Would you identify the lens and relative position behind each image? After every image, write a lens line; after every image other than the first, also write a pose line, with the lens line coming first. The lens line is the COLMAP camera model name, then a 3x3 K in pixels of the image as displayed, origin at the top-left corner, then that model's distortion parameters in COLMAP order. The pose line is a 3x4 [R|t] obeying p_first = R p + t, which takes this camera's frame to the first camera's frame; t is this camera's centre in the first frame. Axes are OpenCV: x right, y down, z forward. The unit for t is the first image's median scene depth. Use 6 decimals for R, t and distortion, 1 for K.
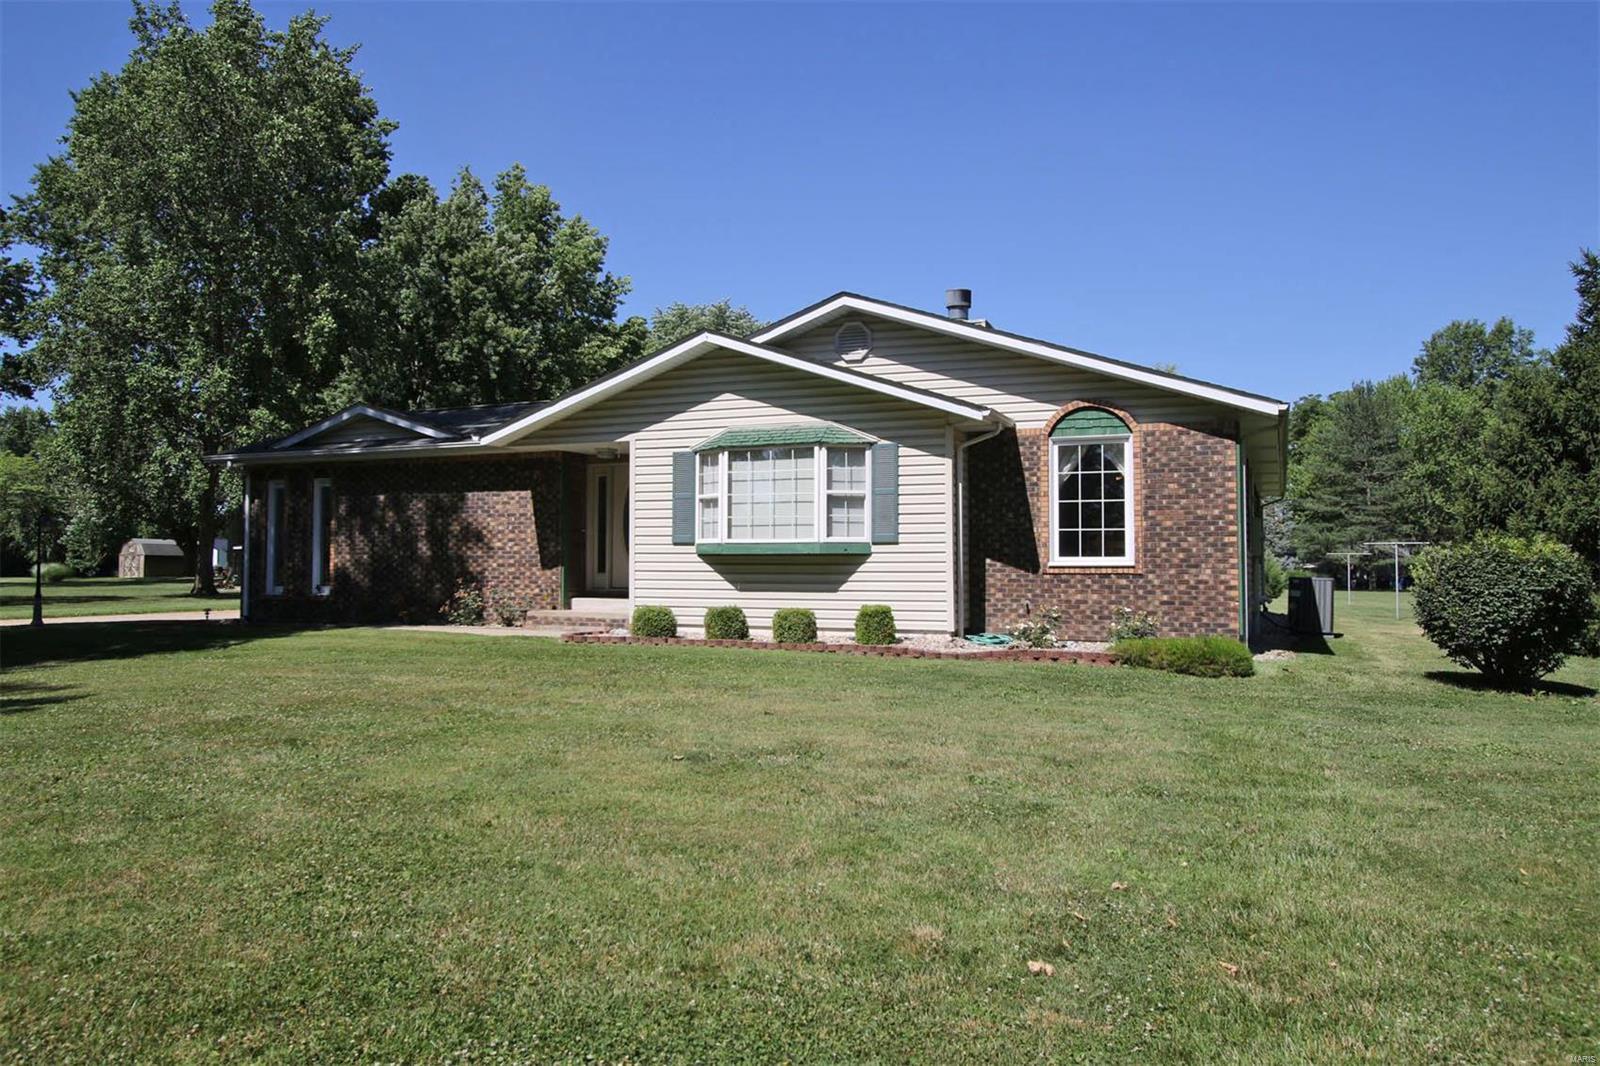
lens RADIAL K [[1132.2, 0, 800.0], [0, 1132.2, 533.0], [0, 0, 1]] dist [-0.001049, -0.000124]
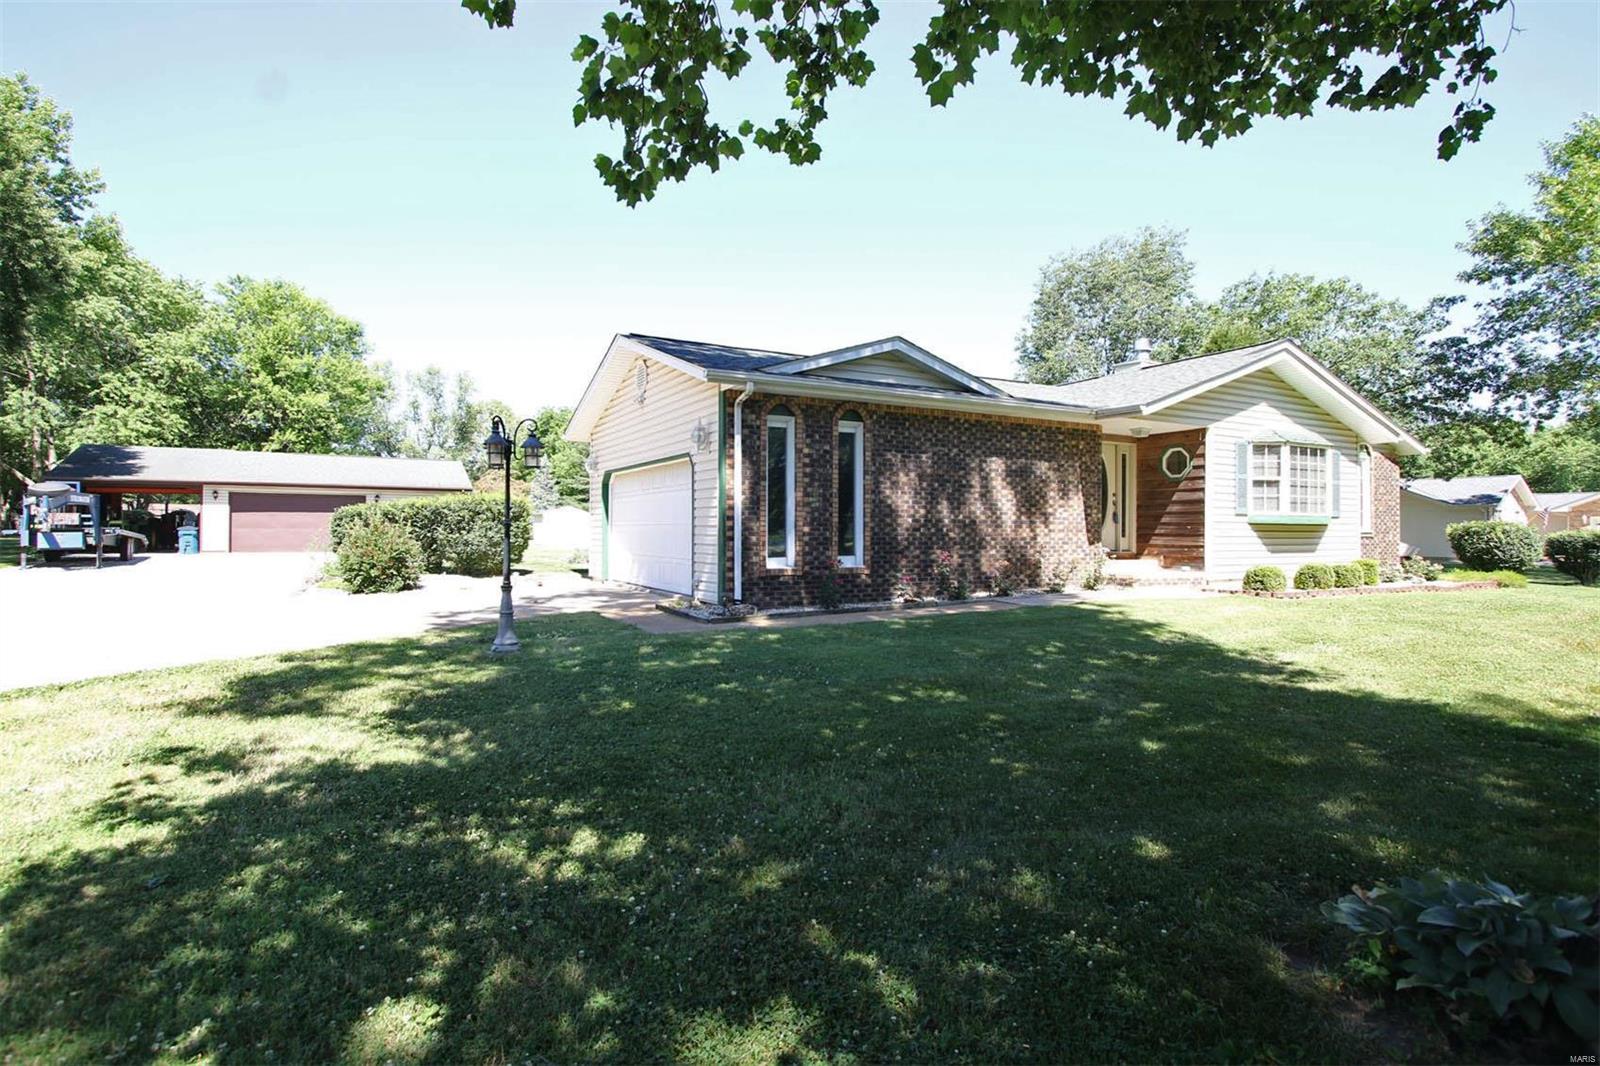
lens RADIAL K [[795.8, 0, 906.2], [0, 795.8, 536.3], [0, 0, 1]] dist [-0.012866, -0.000446]
pose [[0.606396, -0.007030, 0.795132, -1.034623], [-0.031921, 0.998940, 0.033176, 0.015792], [-0.794522, -0.045499, 0.605529, 0.765670]]
